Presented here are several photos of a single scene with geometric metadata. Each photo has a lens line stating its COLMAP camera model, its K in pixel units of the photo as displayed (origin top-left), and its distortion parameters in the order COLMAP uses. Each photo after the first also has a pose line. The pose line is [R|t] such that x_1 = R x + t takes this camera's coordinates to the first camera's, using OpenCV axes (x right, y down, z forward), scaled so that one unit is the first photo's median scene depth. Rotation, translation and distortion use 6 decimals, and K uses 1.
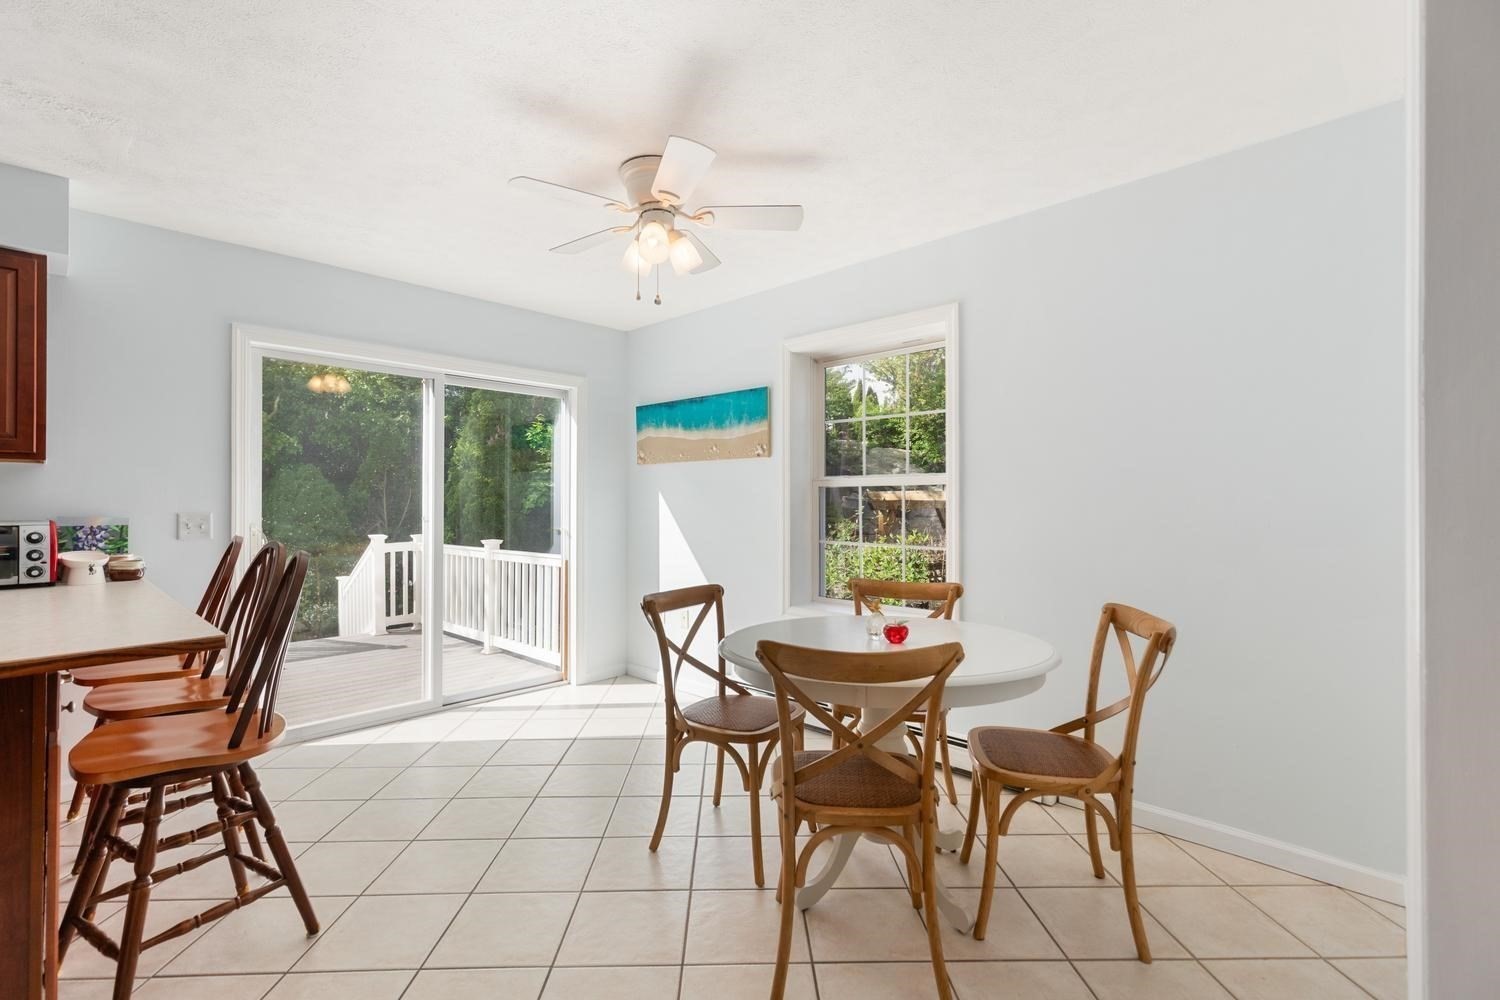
lens RADIAL K [[673.3, 0, 748.9], [0, 673.3, 501.9], [0, 0, 1]] dist [0.007538, -0.000857]
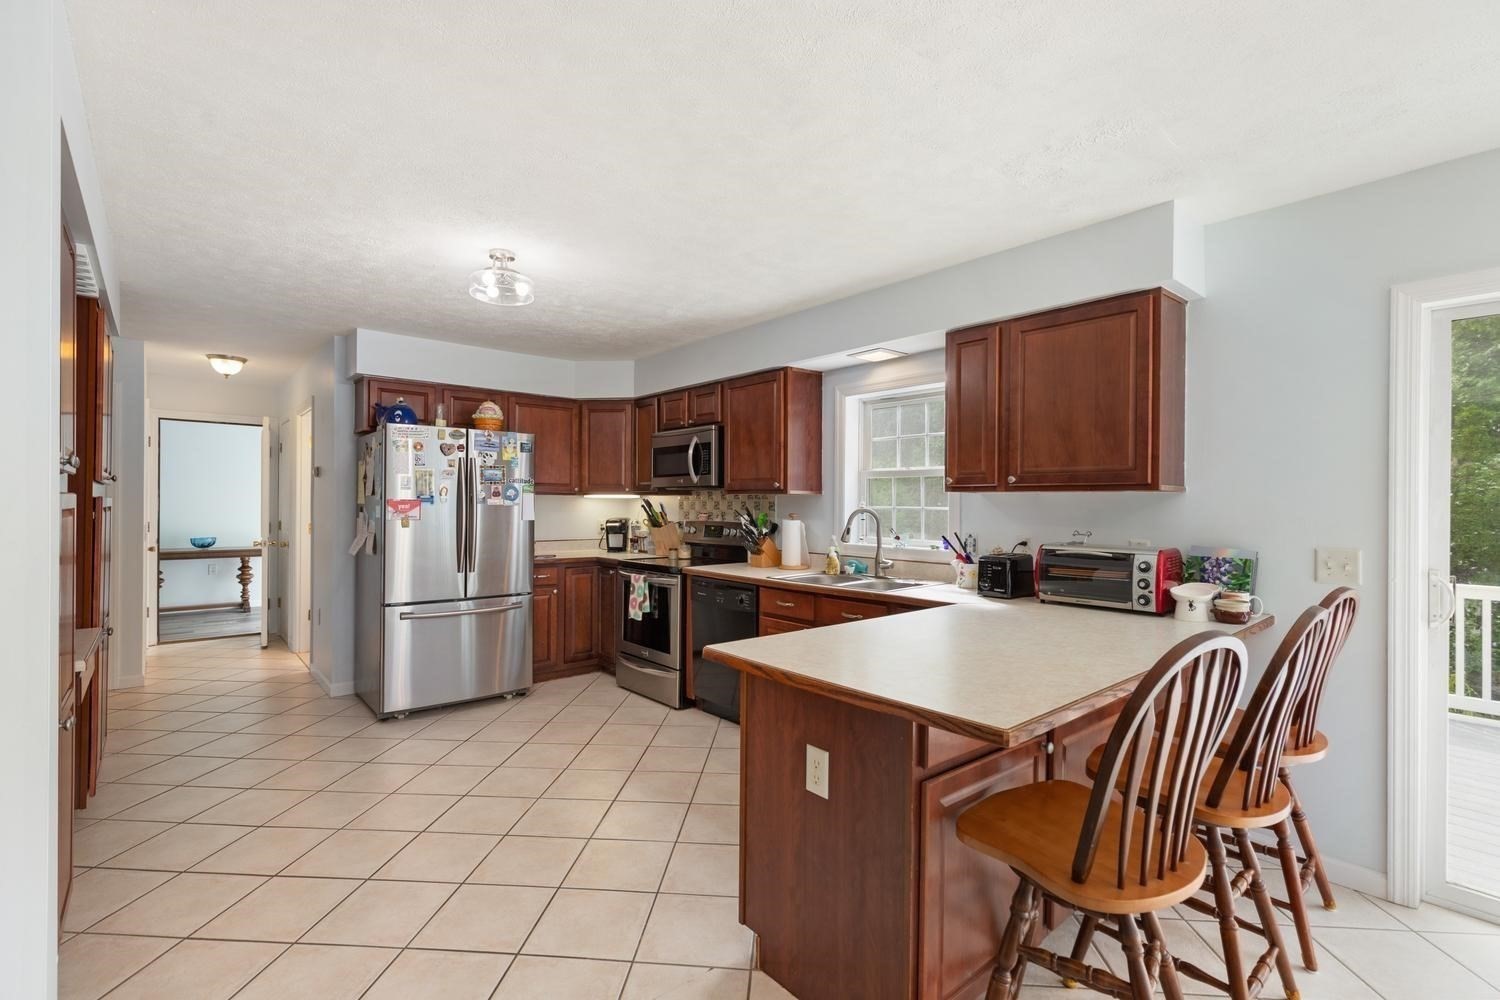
lens RADIAL K [[673.3, 0, 748.9], [0, 673.3, 501.9], [0, 0, 1]] dist [0.007538, -0.000857]
pose [[-0.095245, -0.002594, -0.995451, 0.017091], [-0.004456, 0.999988, -0.002179, -0.035962], [0.995444, 0.004228, -0.095255, 0.446187]]
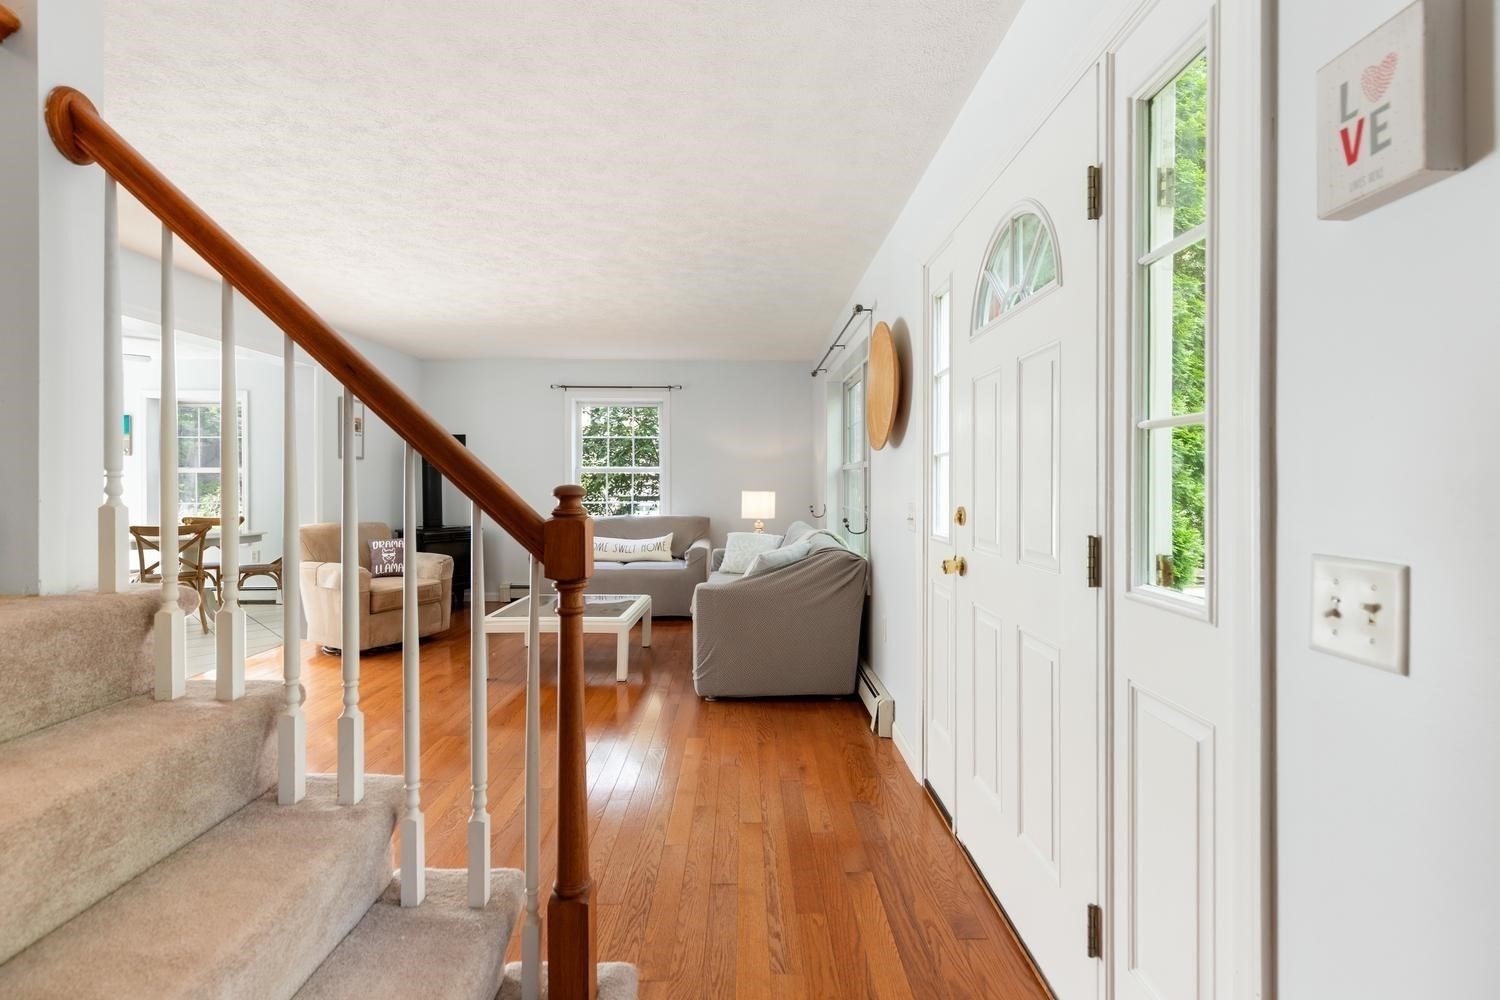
lens RADIAL K [[683.1, 0, 735.5], [0, 683.1, 501.2], [0, 0, 1]] dist [0.016659, -0.006973]
pose [[0.728885, -0.022552, 0.684265, -0.087667], [0.001325, 0.999502, 0.031530, -0.006185], [-0.684635, -0.022075, 0.728552, -1.941617]]
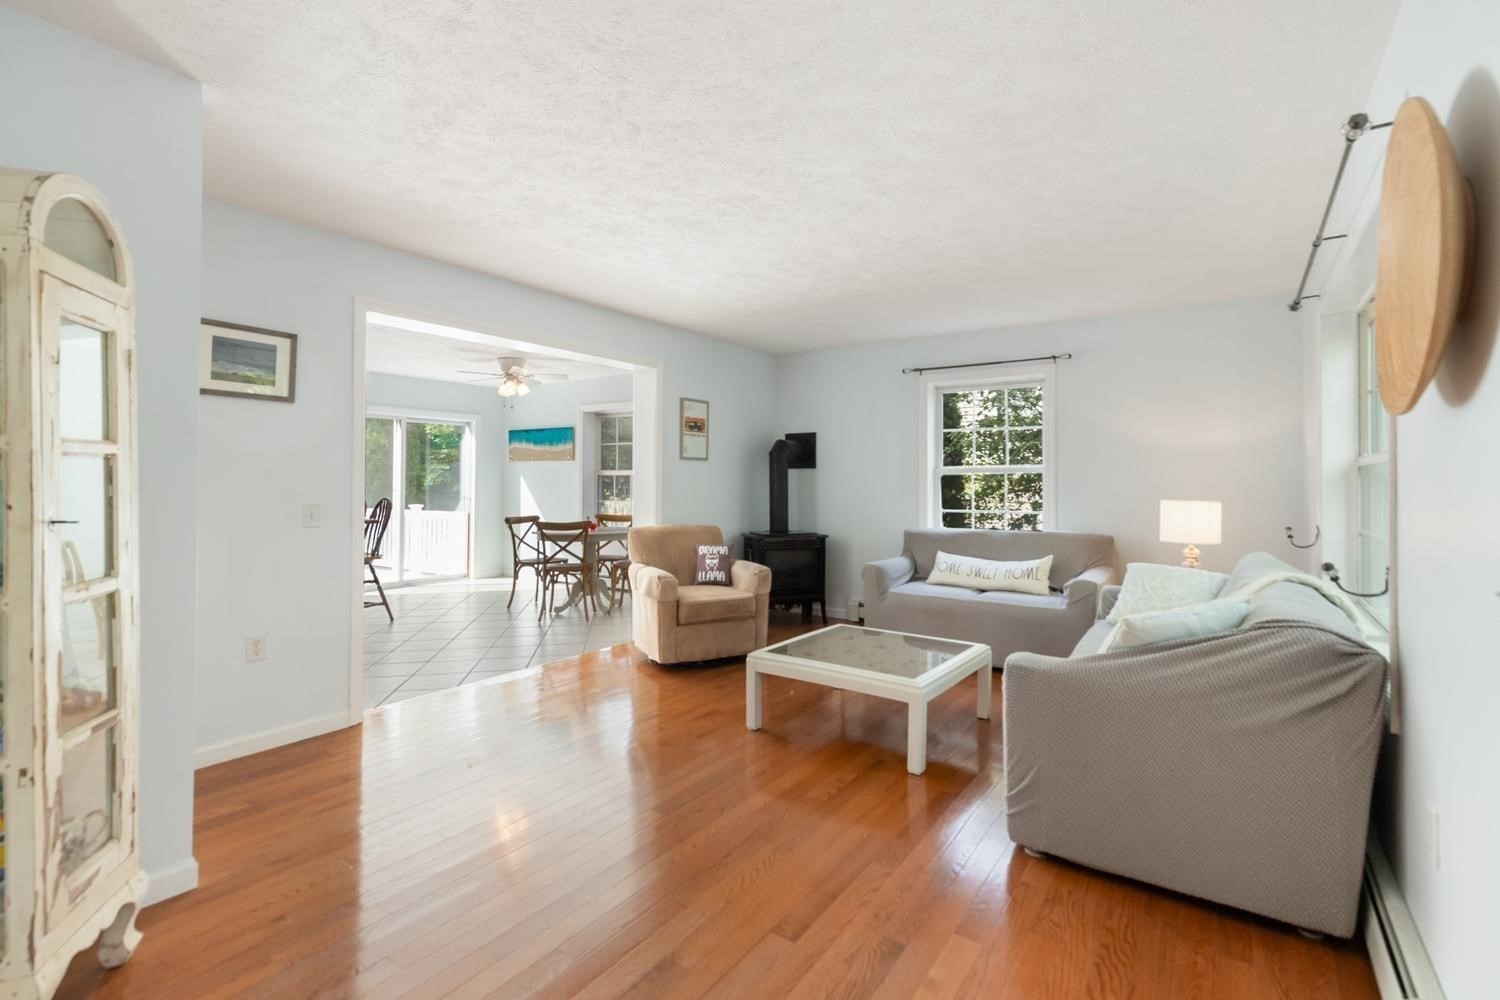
lens RADIAL K [[689.2, 0, 752.8], [0, 689.2, 478.4], [0, 0, 1]] dist [0.010933, -0.000627]
pose [[0.988413, 0.003343, 0.151749, 0.358245], [-0.002867, 0.999990, -0.003354, -0.008557], [-0.151759, 0.002880, 0.988413, -1.677294]]
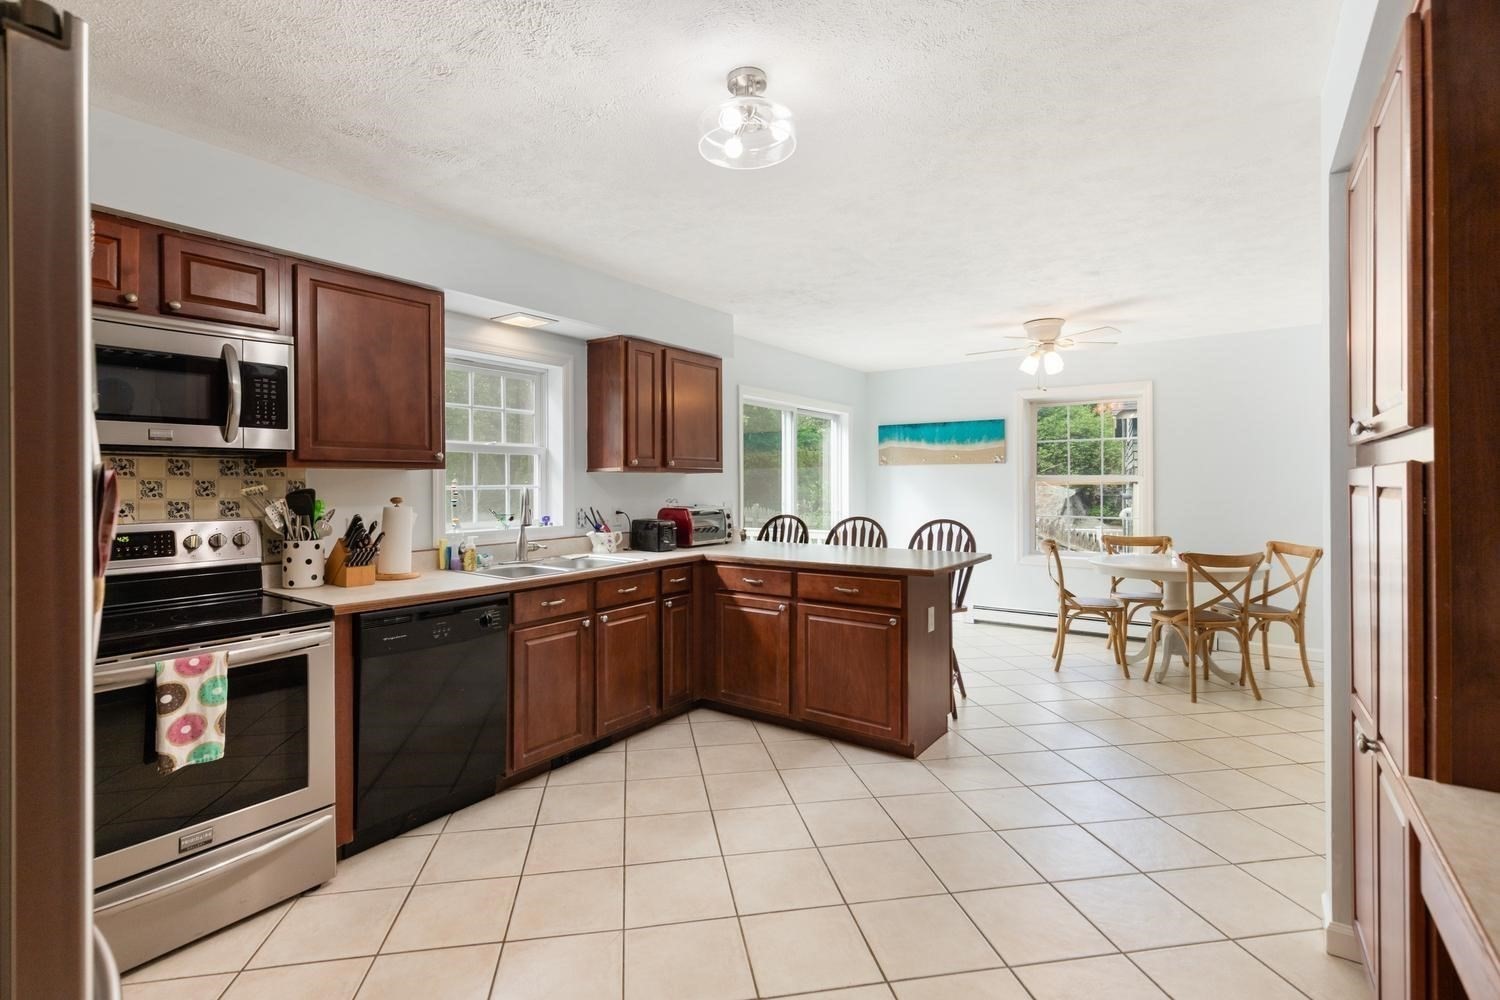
lens RADIAL K [[683.1, 0, 735.5], [0, 683.1, 501.2], [0, 0, 1]] dist [0.016659, -0.006973]
pose [[0.990898, -0.006844, 0.134438, -1.156544], [0.003127, 0.999608, 0.027839, -0.033488], [-0.134575, -0.027166, 0.990531, -0.739707]]
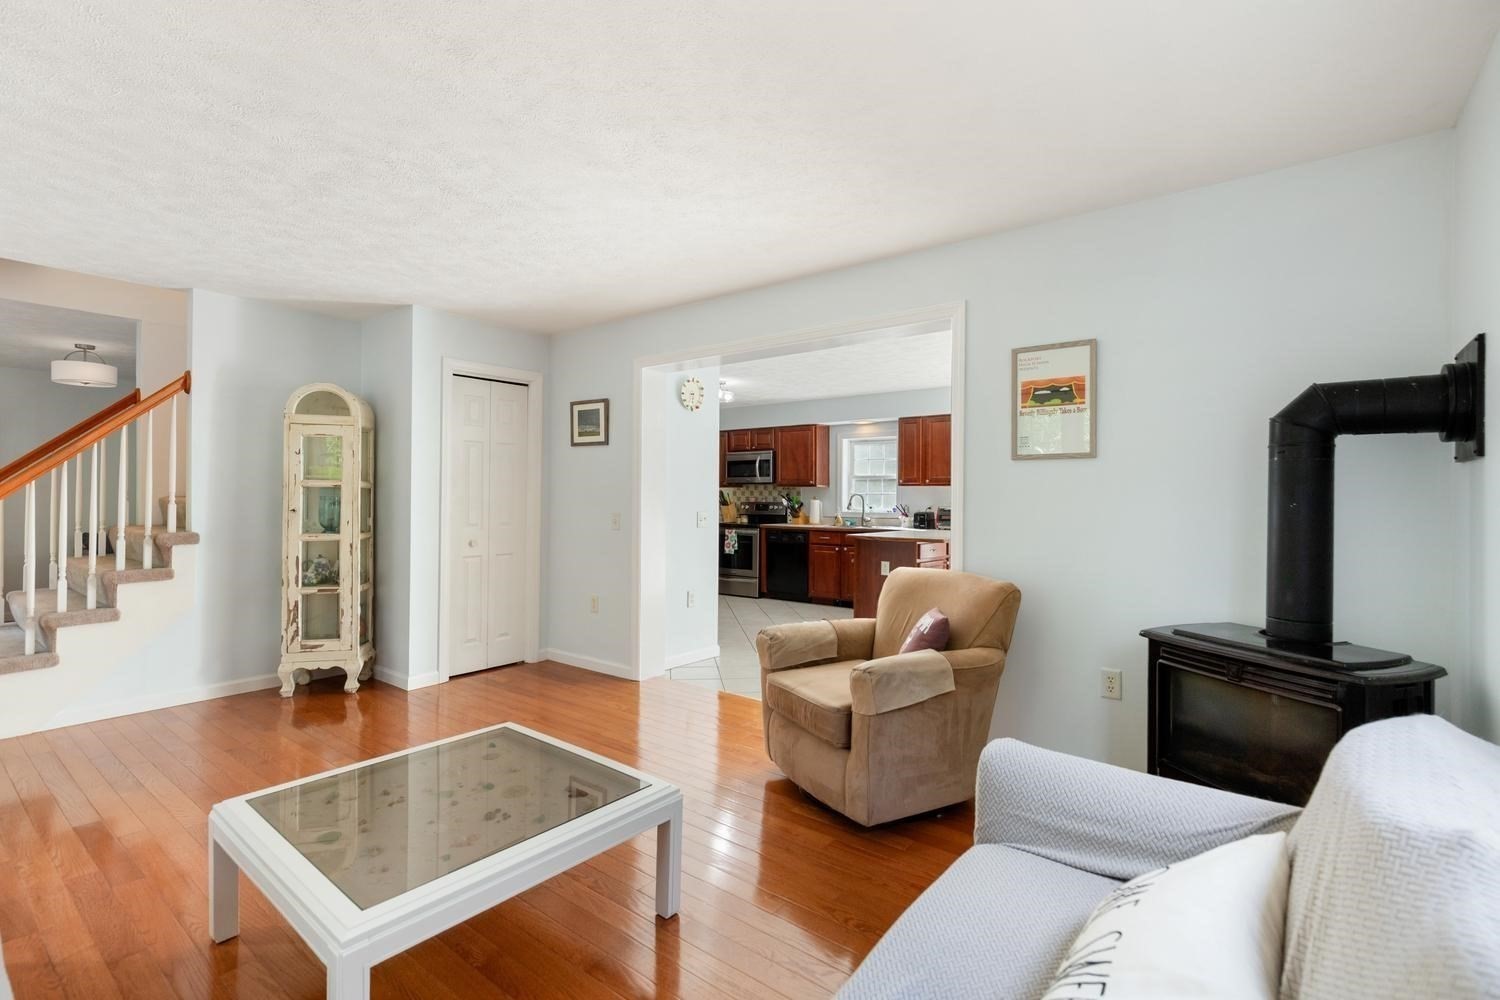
lens RADIAL K [[681.4, 0, 754.9], [0, 681.4, 496.6], [0, 0, 1]] dist [0.002044, 0.000041]
pose [[0.102374, -0.001145, -0.994745, 1.515988], [-0.004008, 0.999991, -0.001563, -0.007380], [0.994738, 0.004146, 0.102368, -0.192452]]
